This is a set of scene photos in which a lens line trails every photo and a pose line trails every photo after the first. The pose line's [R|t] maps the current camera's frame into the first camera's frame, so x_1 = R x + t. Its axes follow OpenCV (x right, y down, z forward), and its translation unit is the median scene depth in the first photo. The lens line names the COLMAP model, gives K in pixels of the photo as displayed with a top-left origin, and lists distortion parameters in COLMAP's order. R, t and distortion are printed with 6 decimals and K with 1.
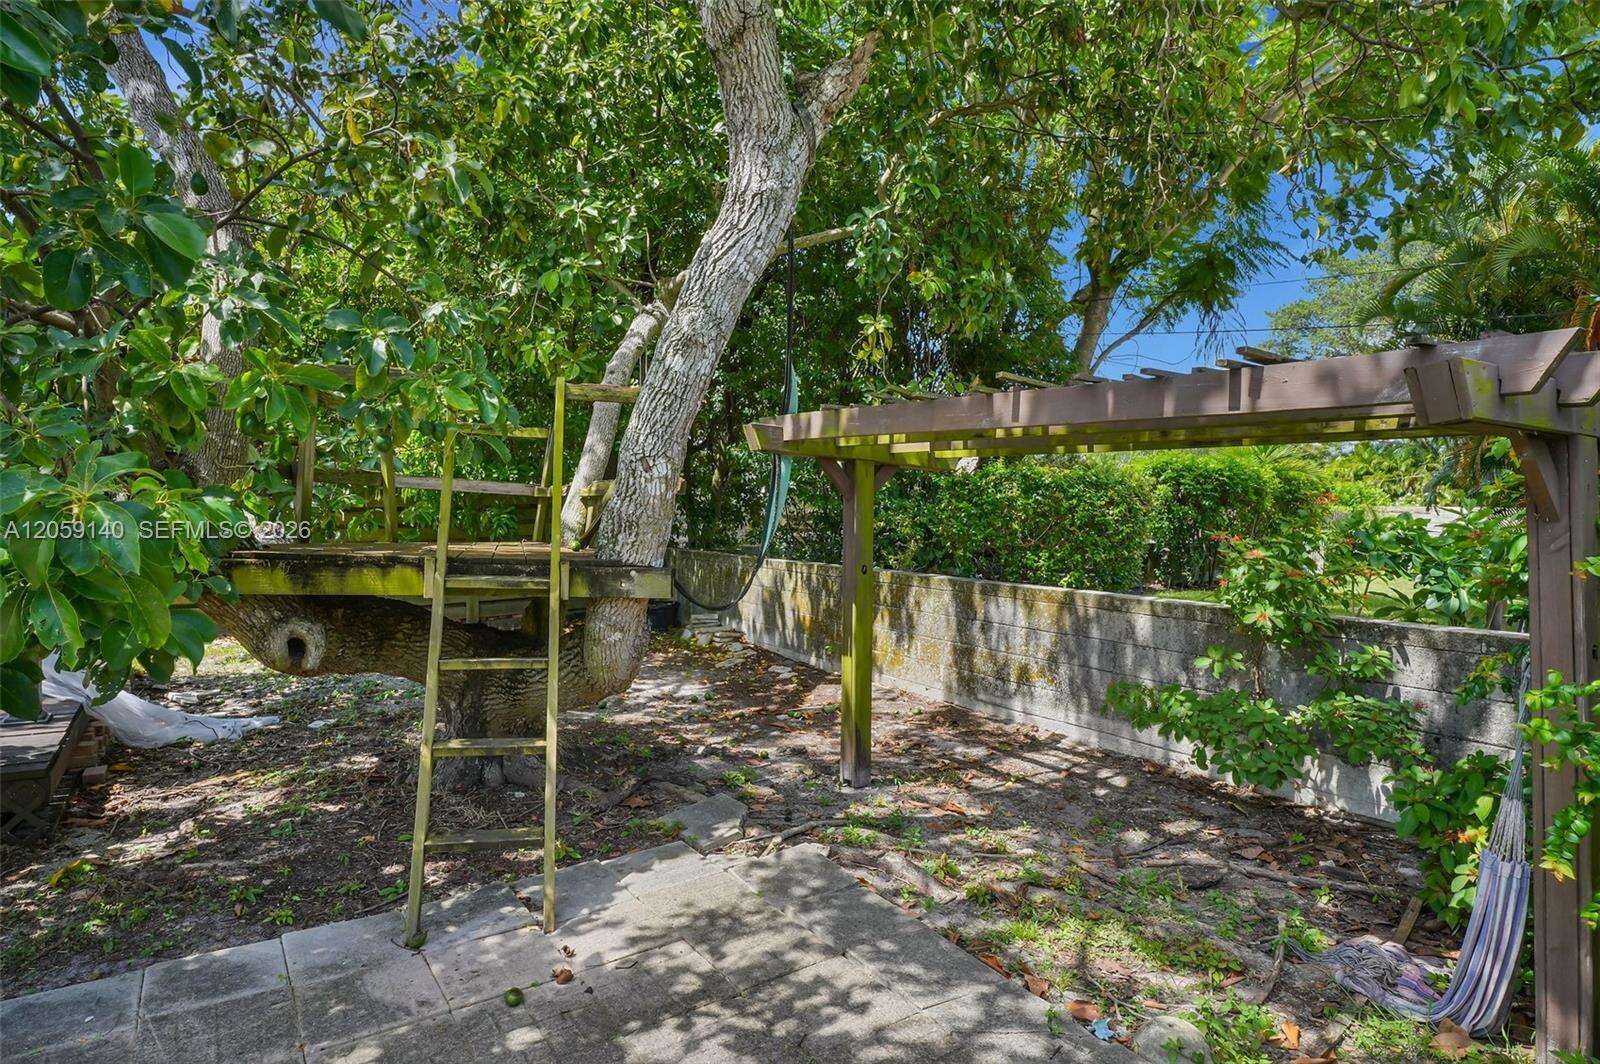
lens RADIAL K [[884.5, 0, 800.7], [0, 884.5, 530.3], [0, 0, 1]] dist [0.001857, 0.000916]
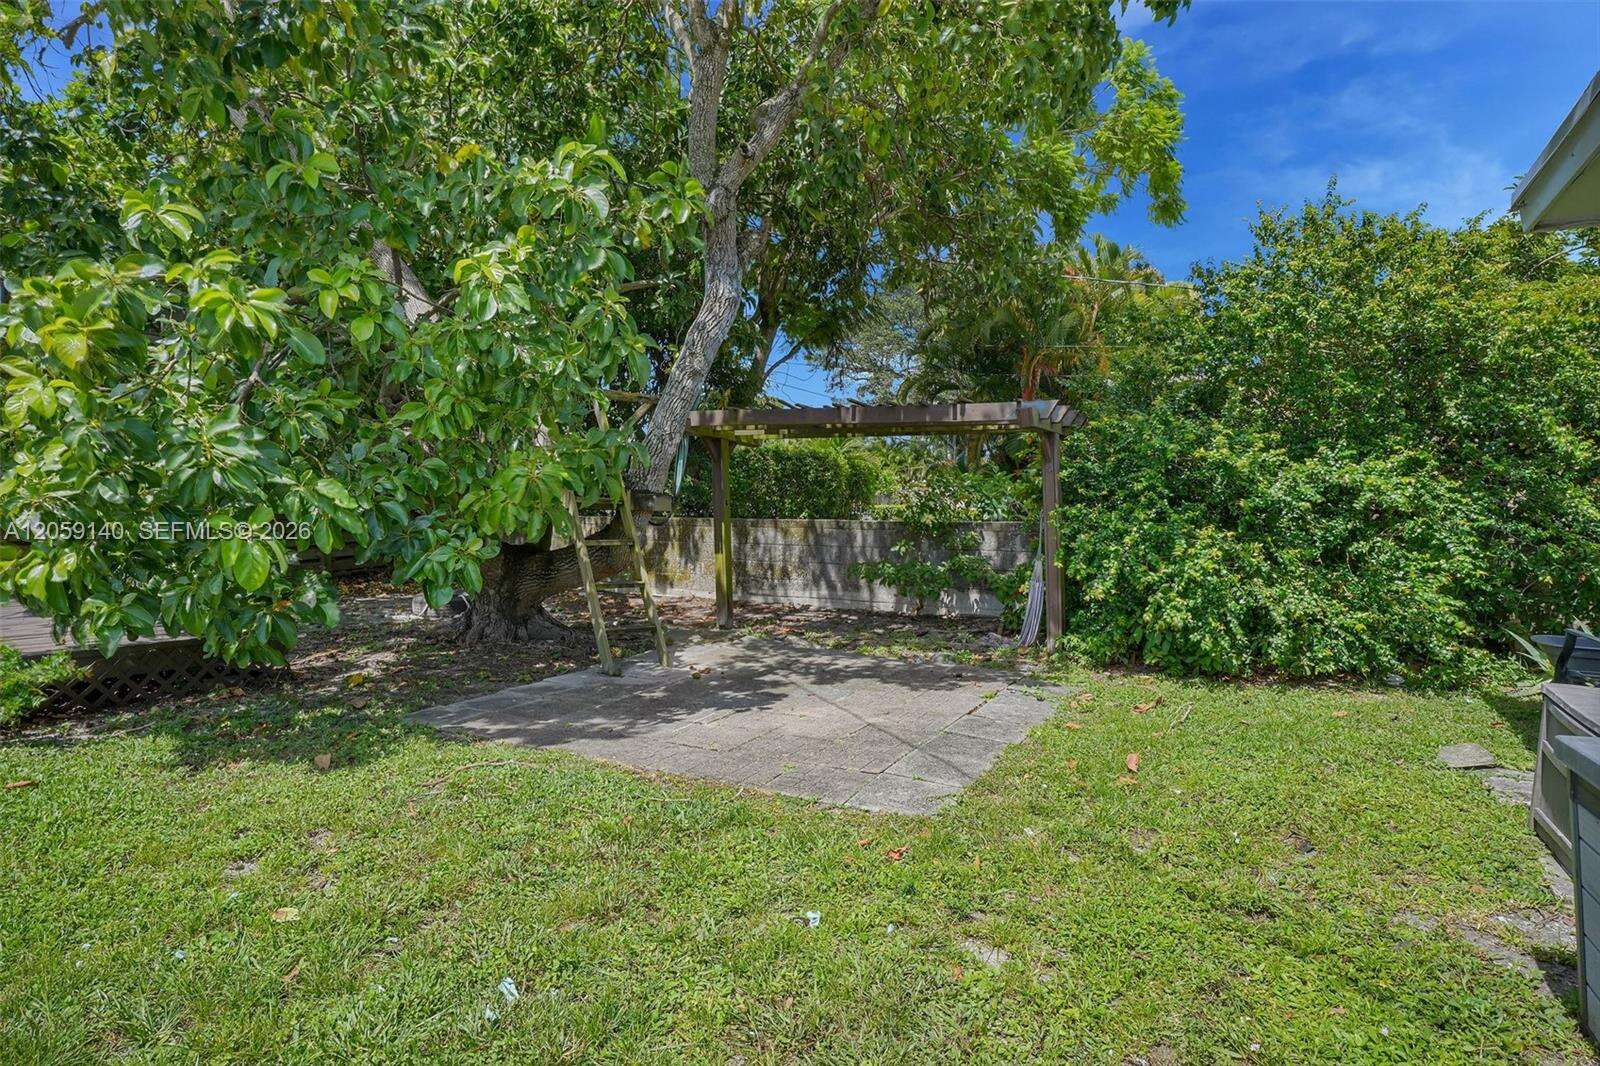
lens RADIAL K [[884.5, 0, 798.8], [0, 884.5, 529.9], [0, 0, 1]] dist [0.001857, 0.000916]
pose [[0.883227, -0.022893, 0.468387, -0.513172], [0.018290, 0.999729, 0.014374, 0.063162], [-0.468589, -0.004128, 0.883407, -0.488810]]
